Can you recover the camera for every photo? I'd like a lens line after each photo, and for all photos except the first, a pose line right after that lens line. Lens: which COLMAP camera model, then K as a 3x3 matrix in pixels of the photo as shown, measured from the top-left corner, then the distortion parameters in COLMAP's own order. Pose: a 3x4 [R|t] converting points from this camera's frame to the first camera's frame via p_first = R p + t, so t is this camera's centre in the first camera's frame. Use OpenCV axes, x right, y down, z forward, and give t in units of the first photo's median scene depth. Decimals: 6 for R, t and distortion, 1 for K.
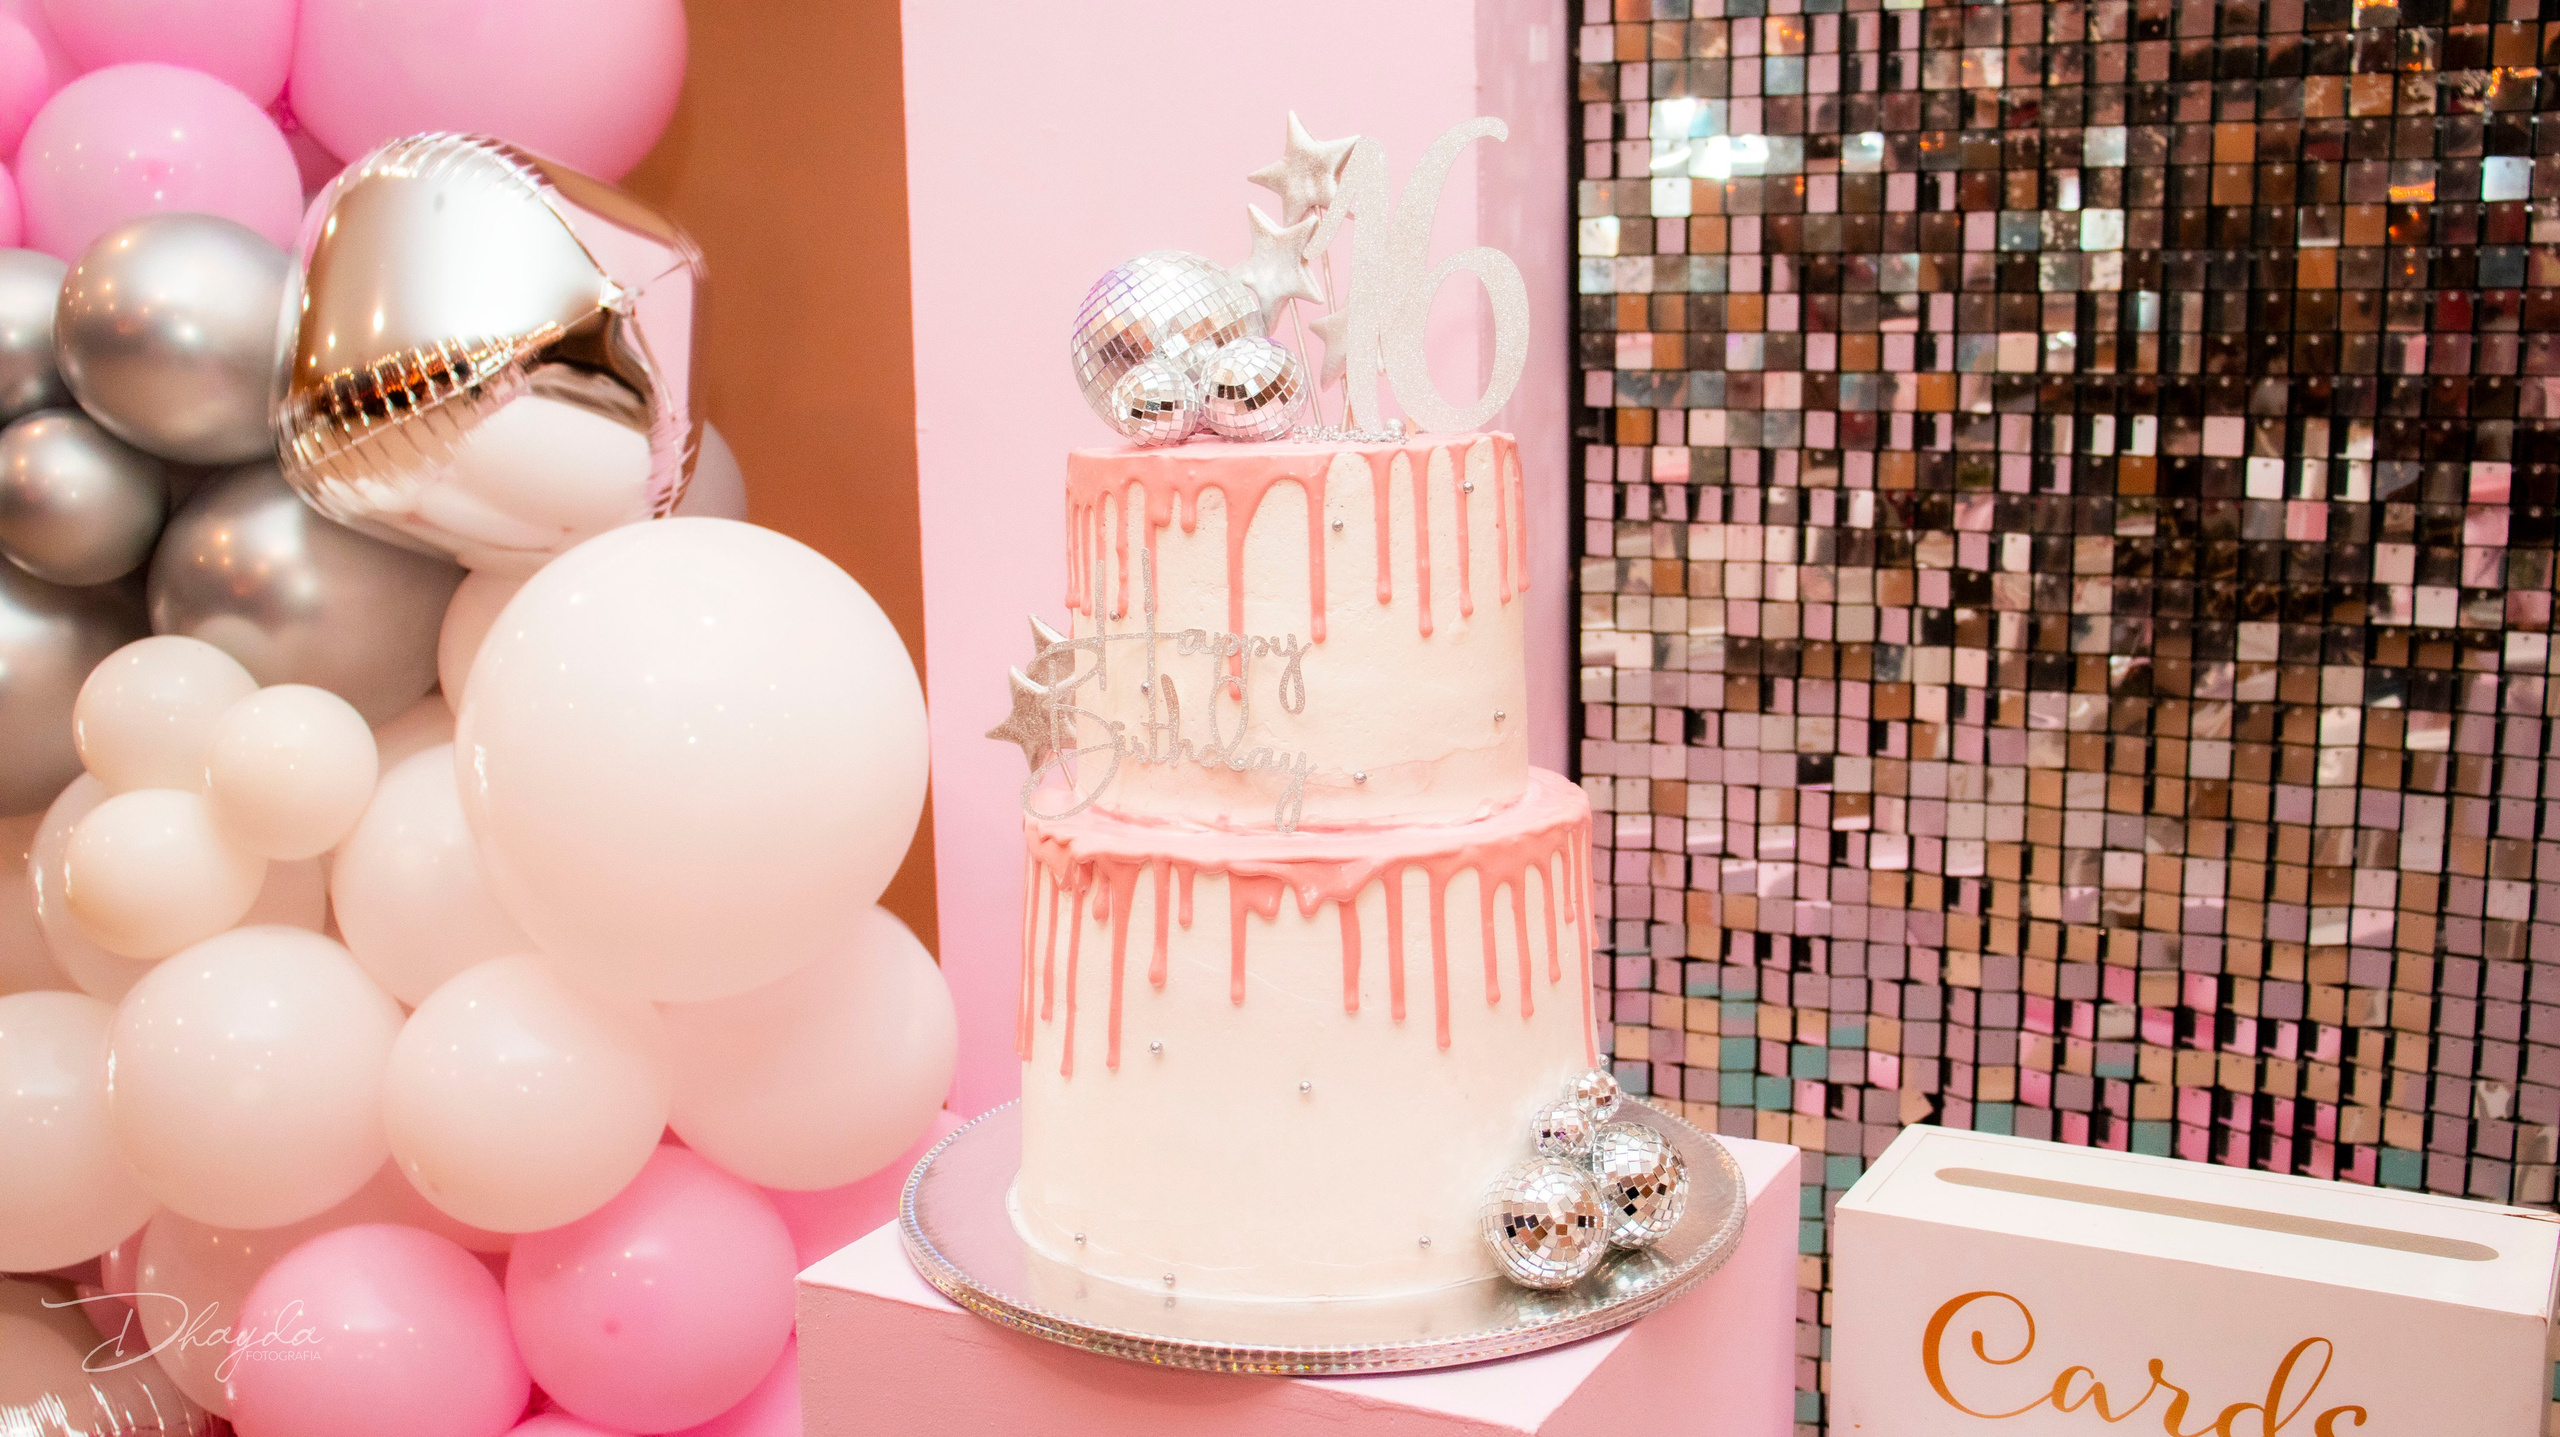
lens RADIAL K [[2584.5, 0, 1280.0], [0, 2584.5, 718.5], [0, 0, 1]] dist [-0.080219, 0.021591]
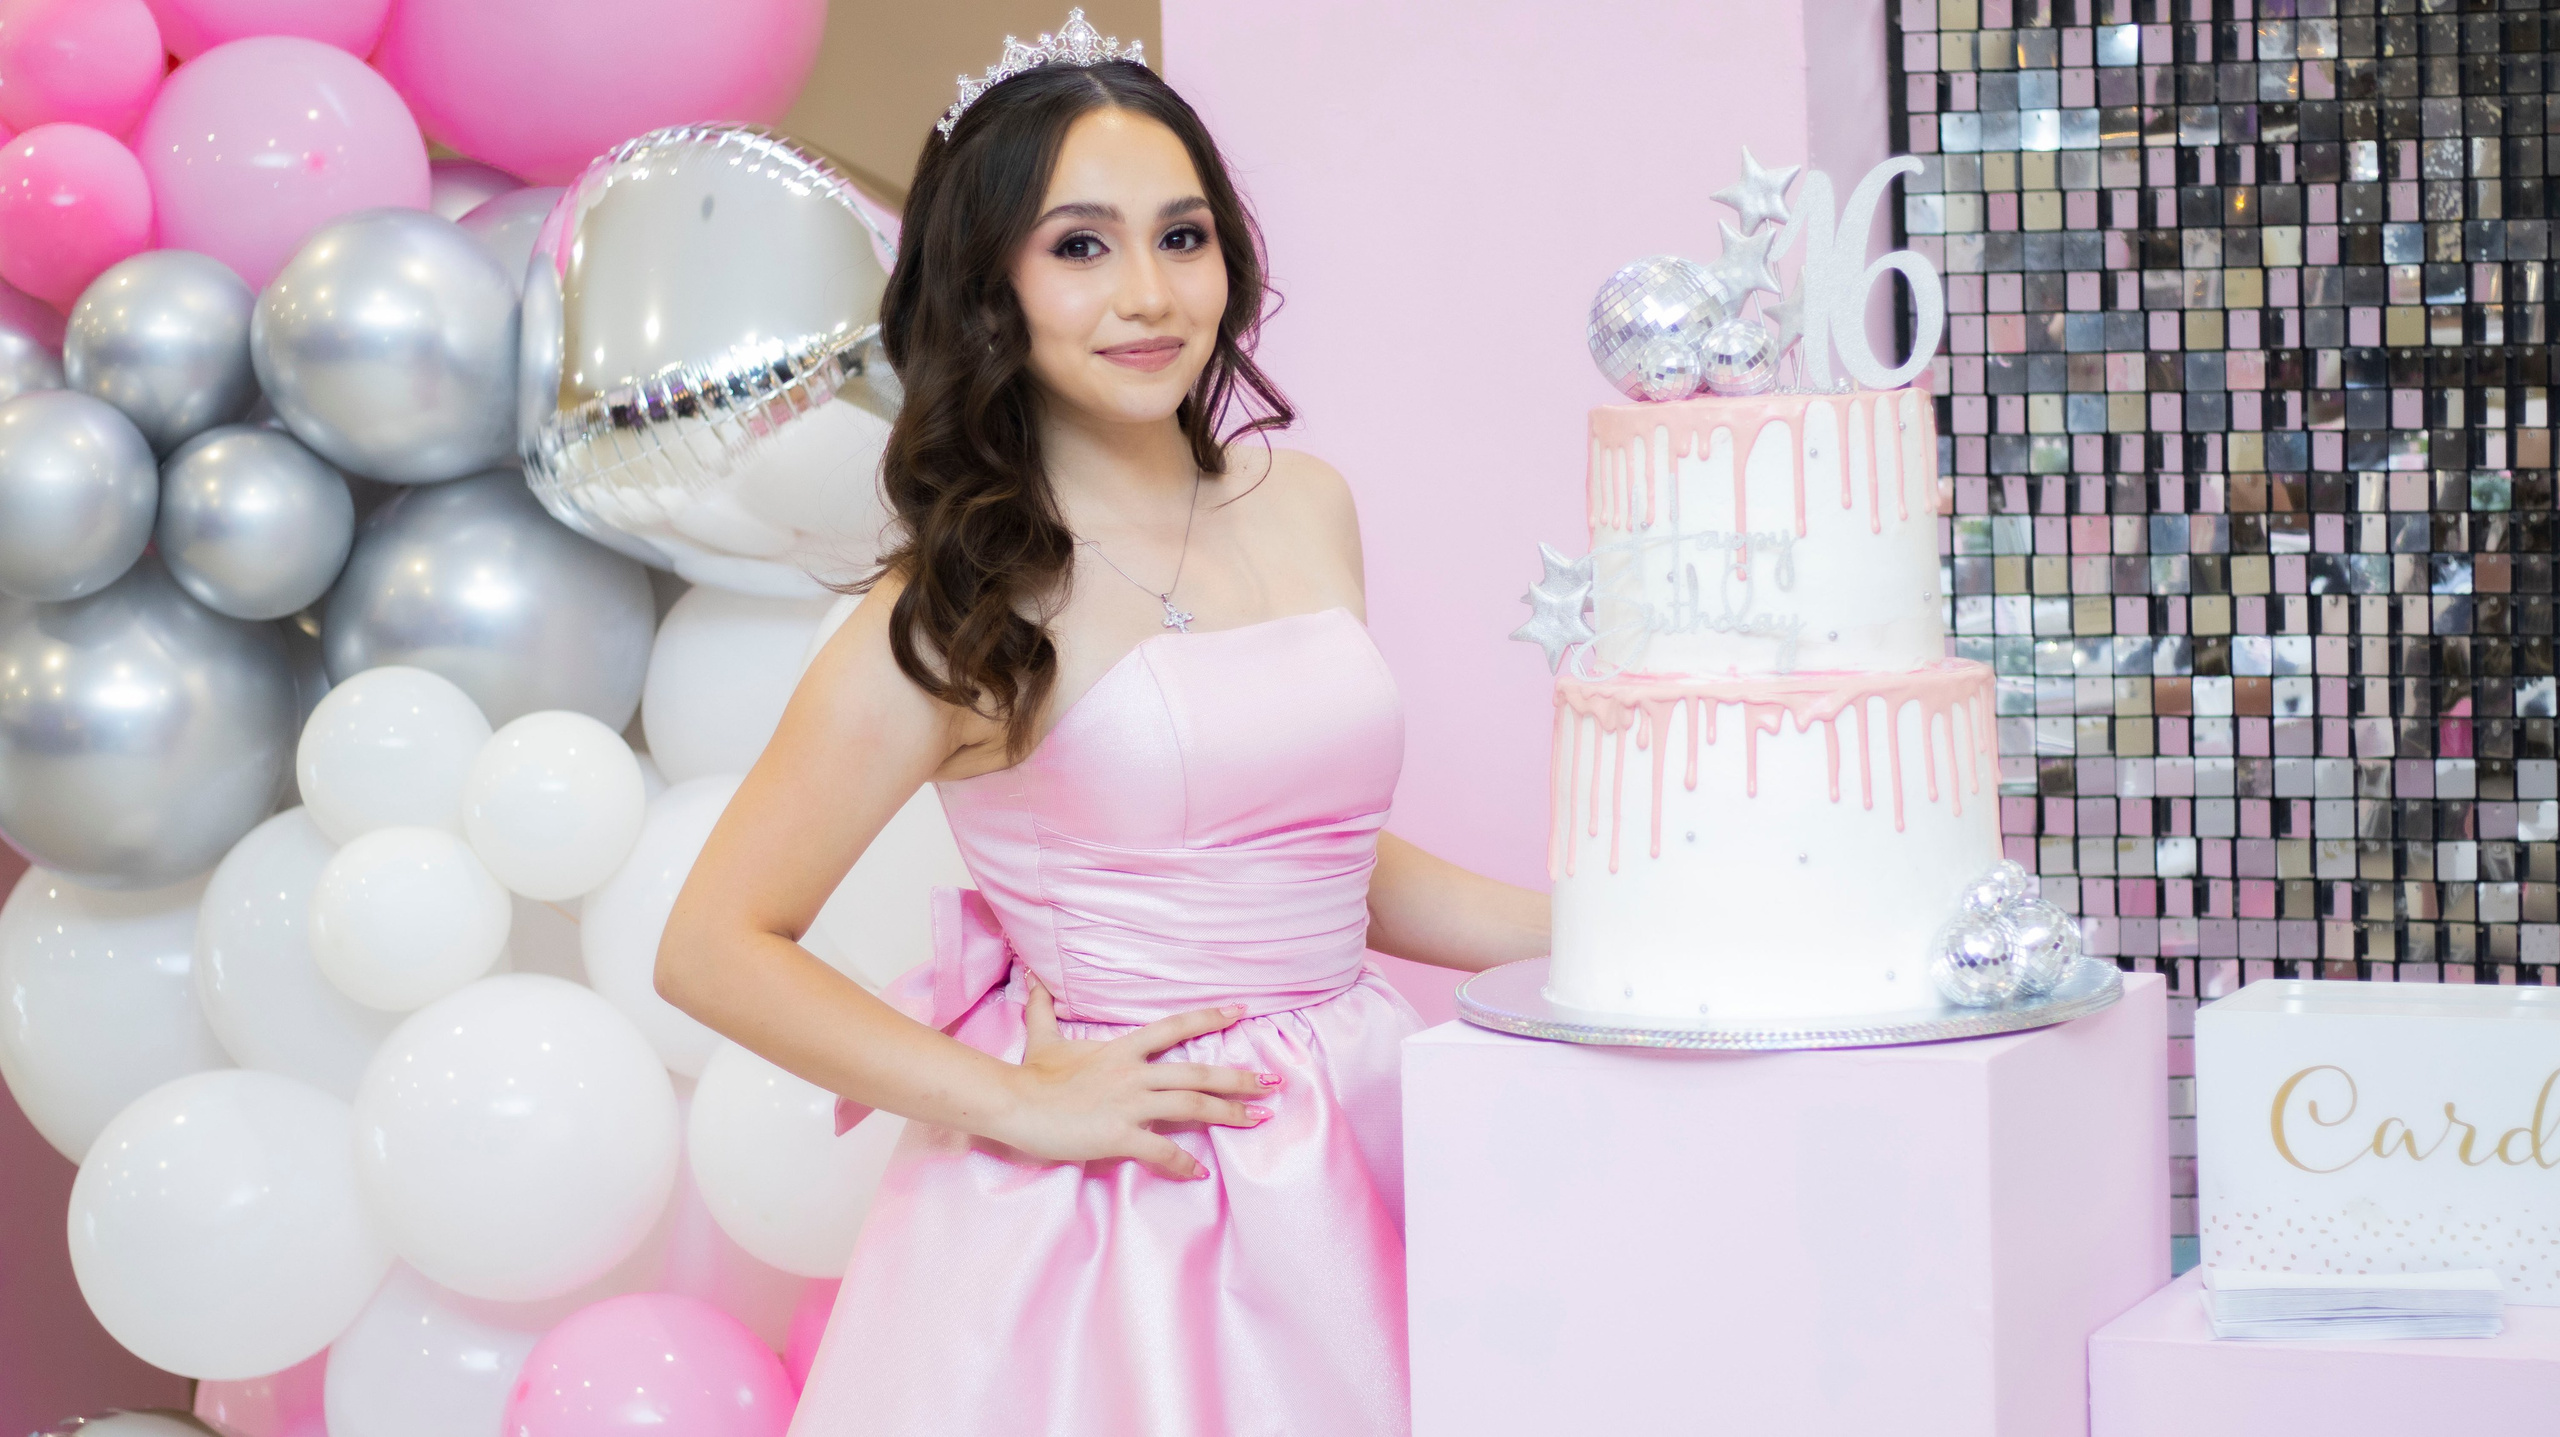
lens RADIAL K [[5997.7, 0, 1280.0], [0, 5997.7, 718.5], [0, 0, 1]] dist [0.030861, -2.112641]
pose [[0.998439, -0.020488, 0.051965, -0.382360], [0.024880, 0.996042, -0.085333, 0.295773], [-0.050011, 0.086492, 0.994996, -1.920528]]
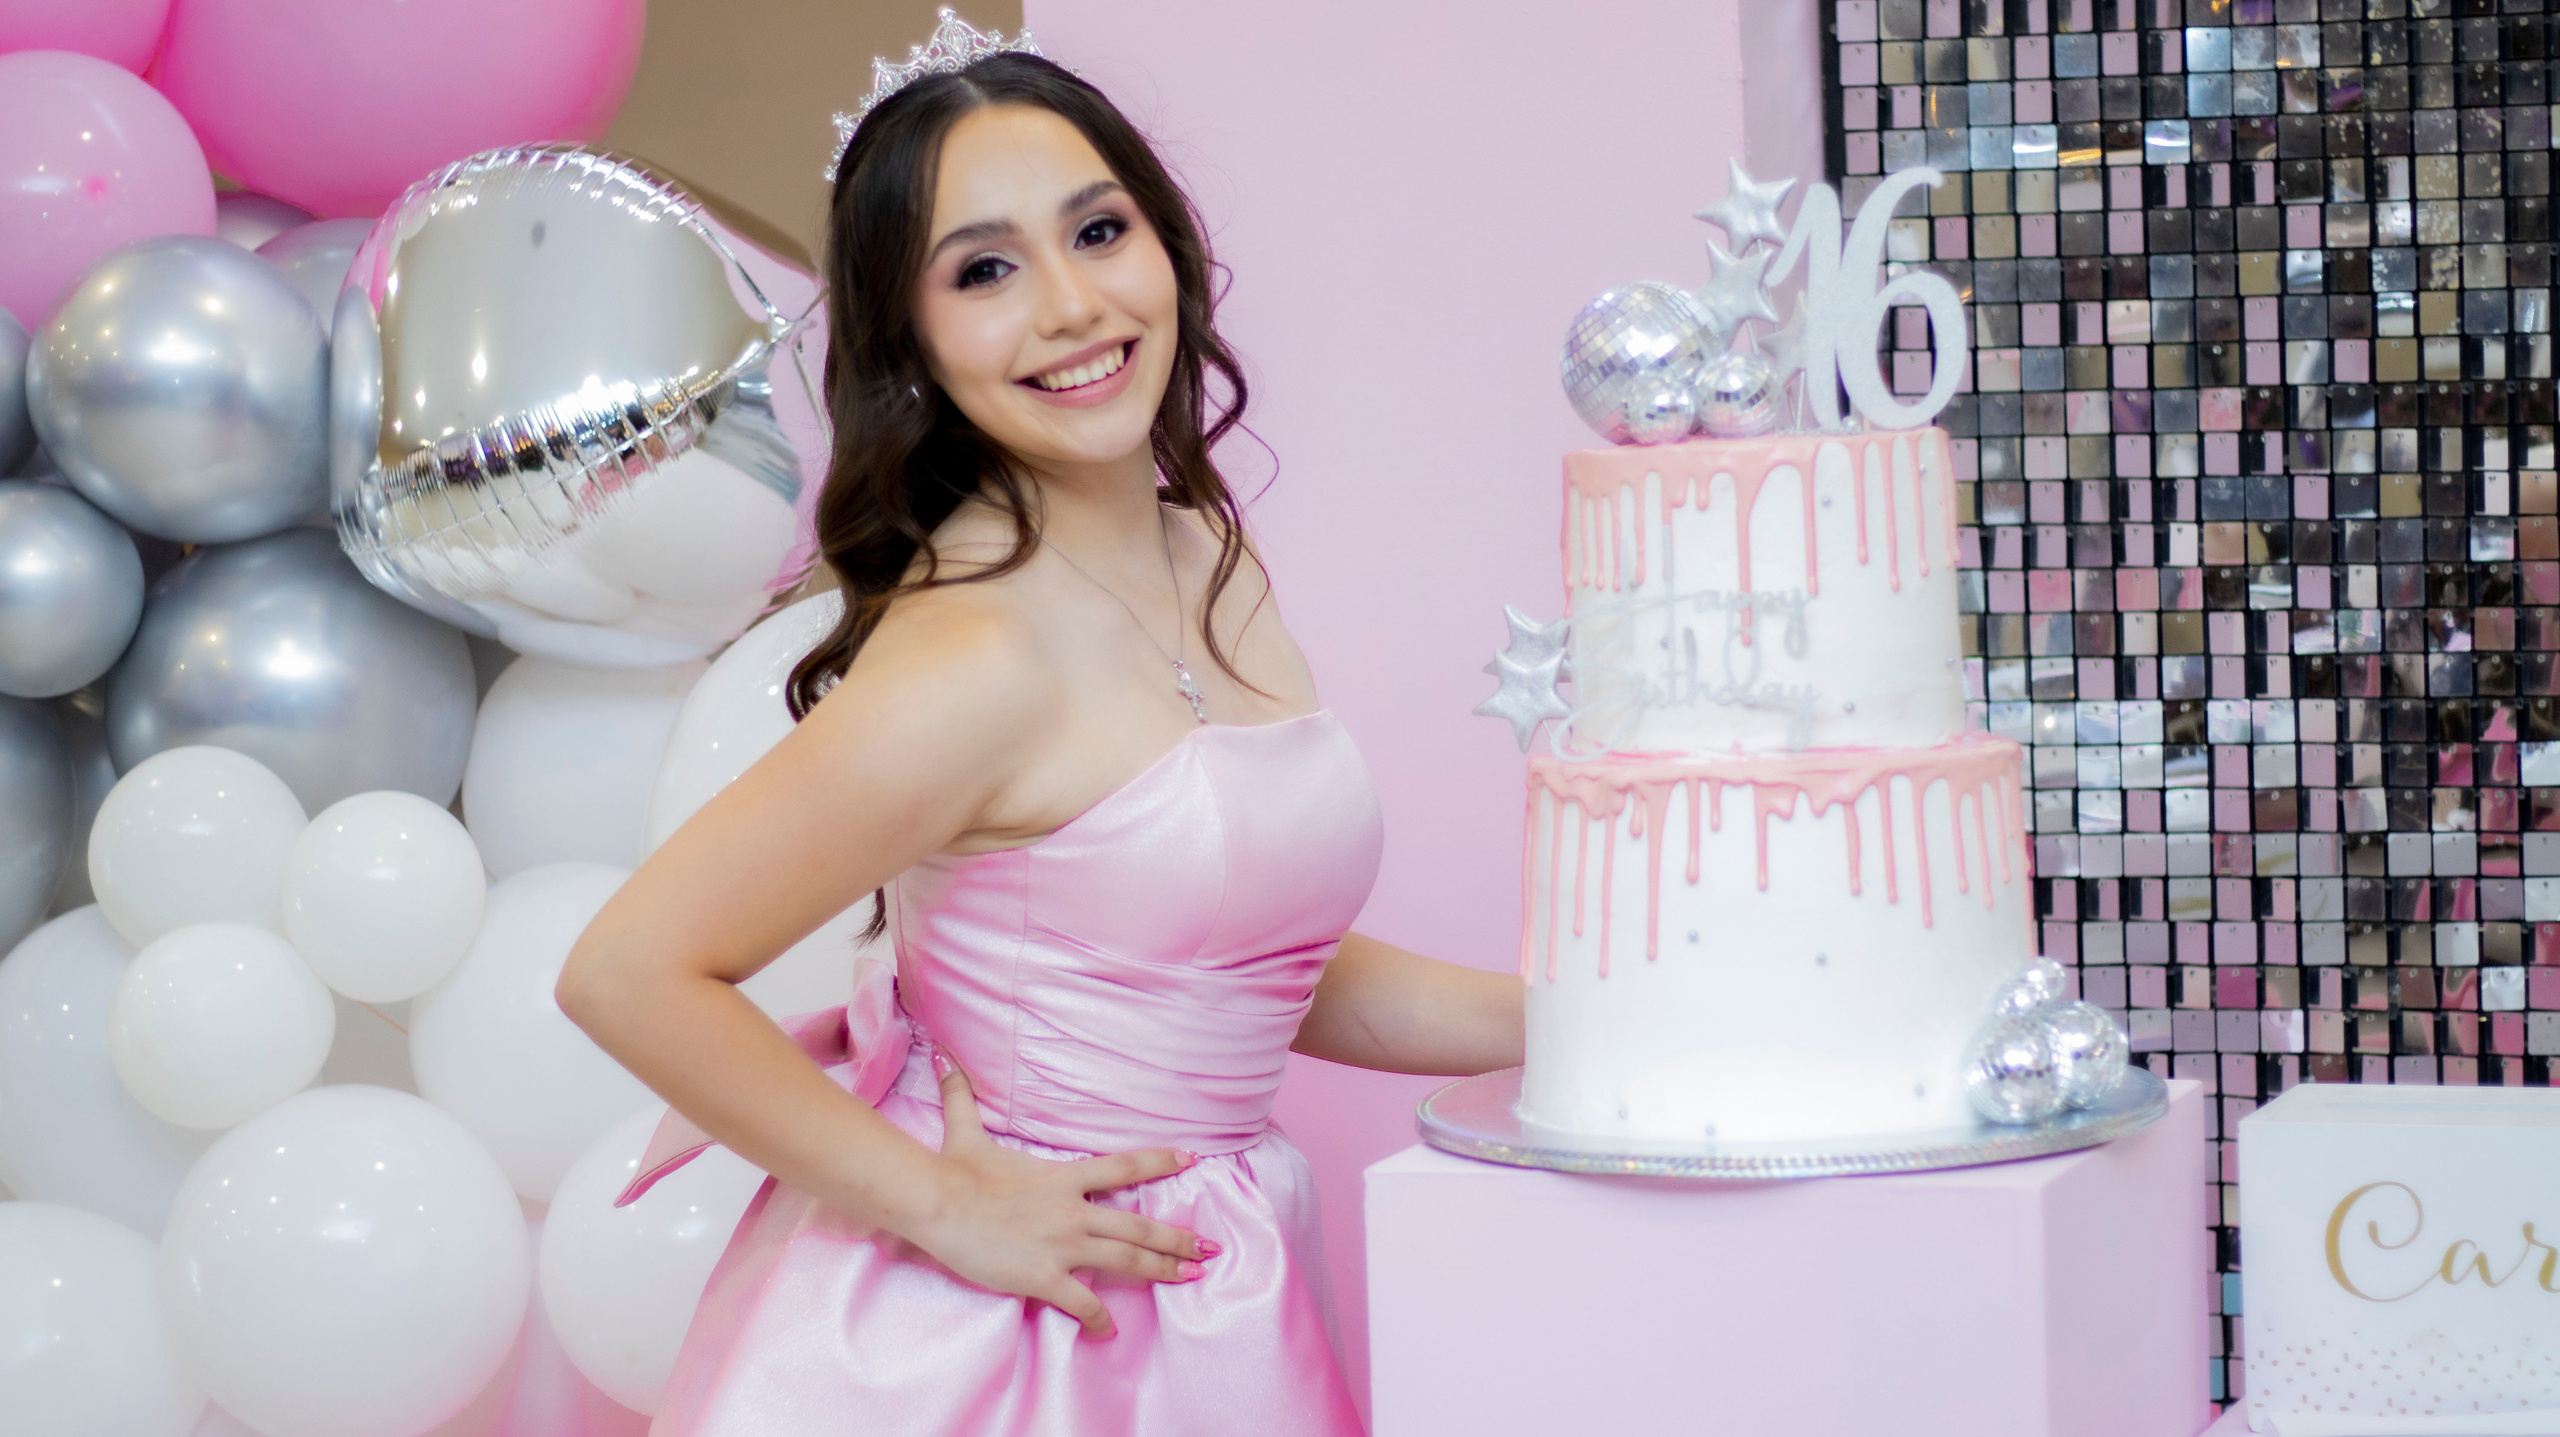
lens RADIAL K [[5997.7, 0, 1280.0], [0, 5997.7, 718.5], [0, 0, 1]] dist [0.030861, -2.112641]
pose [[0.994233, -0.028977, 0.103249, -0.470101], [0.038712, 0.994860, -0.093573, 0.251655], [-0.100007, 0.097030, 0.990244, -1.578425]]
